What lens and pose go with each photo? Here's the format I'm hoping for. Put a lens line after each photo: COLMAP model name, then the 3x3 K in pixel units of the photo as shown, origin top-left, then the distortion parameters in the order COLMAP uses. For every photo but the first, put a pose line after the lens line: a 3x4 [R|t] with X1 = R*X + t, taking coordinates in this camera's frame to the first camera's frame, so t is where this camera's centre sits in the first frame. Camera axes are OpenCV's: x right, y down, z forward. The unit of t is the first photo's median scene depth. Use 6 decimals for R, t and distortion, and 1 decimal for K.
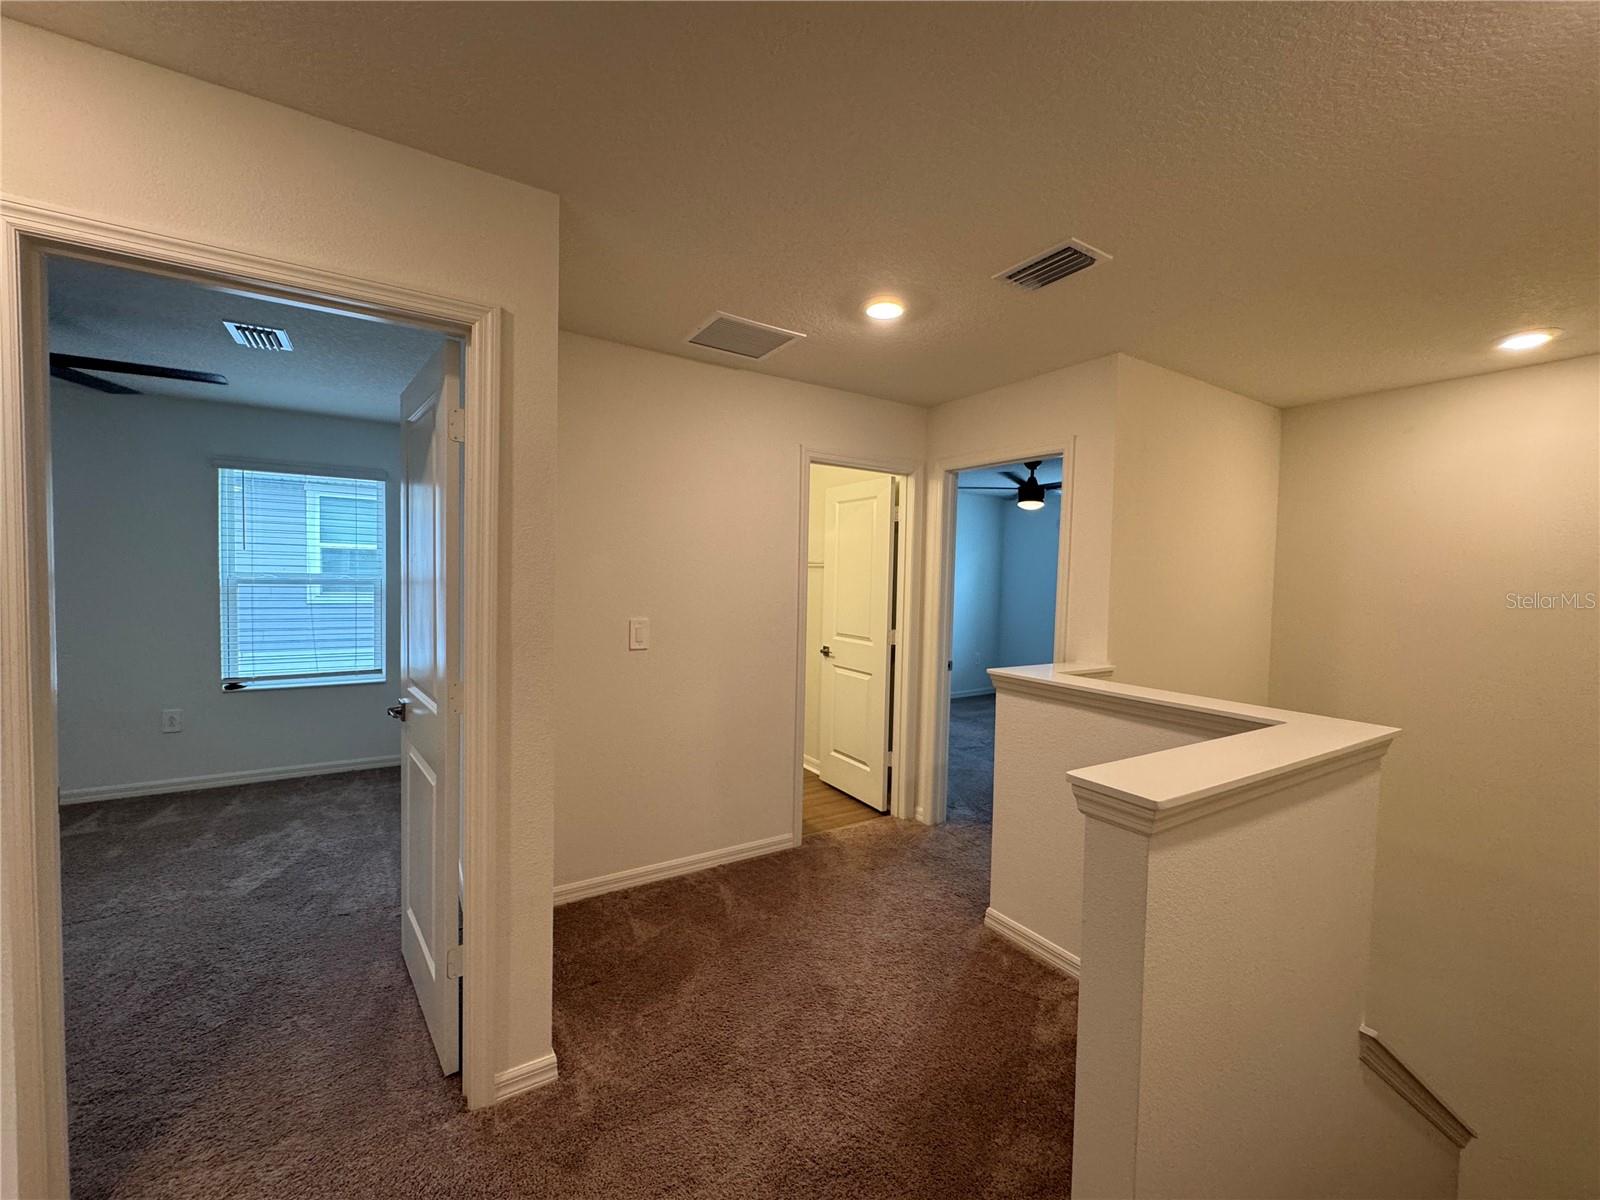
lens RADIAL K [[638.9, 0, 800.0], [0, 638.9, 600.0], [0, 0, 1]] dist [-0.005538, 0.000134]
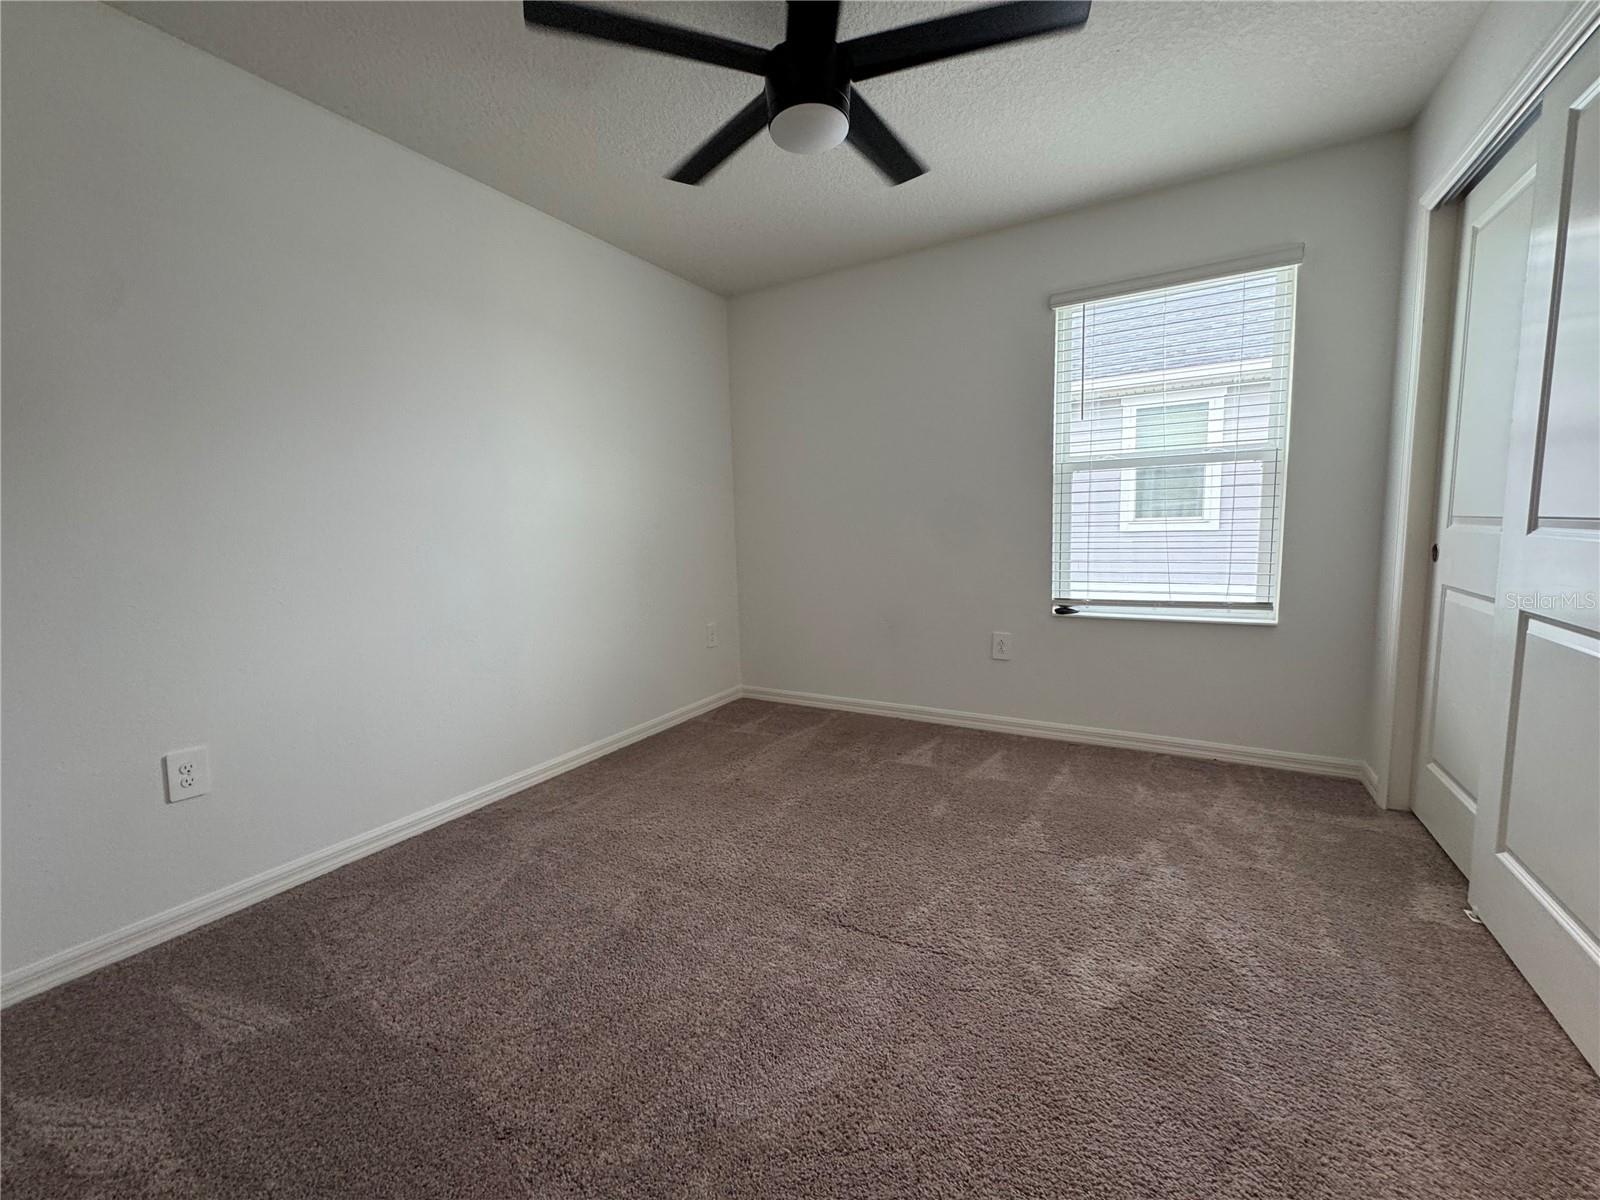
lens RADIAL K [[638.9, 0, 800.0], [0, 638.9, 600.0], [0, 0, 1]] dist [-0.005538, 0.000134]
pose [[0.457721, 0.067311, -0.886544, -0.392504], [0.006318, 0.996859, 0.078949, 0.066816], [0.889073, -0.041738, 0.455858, 0.407246]]
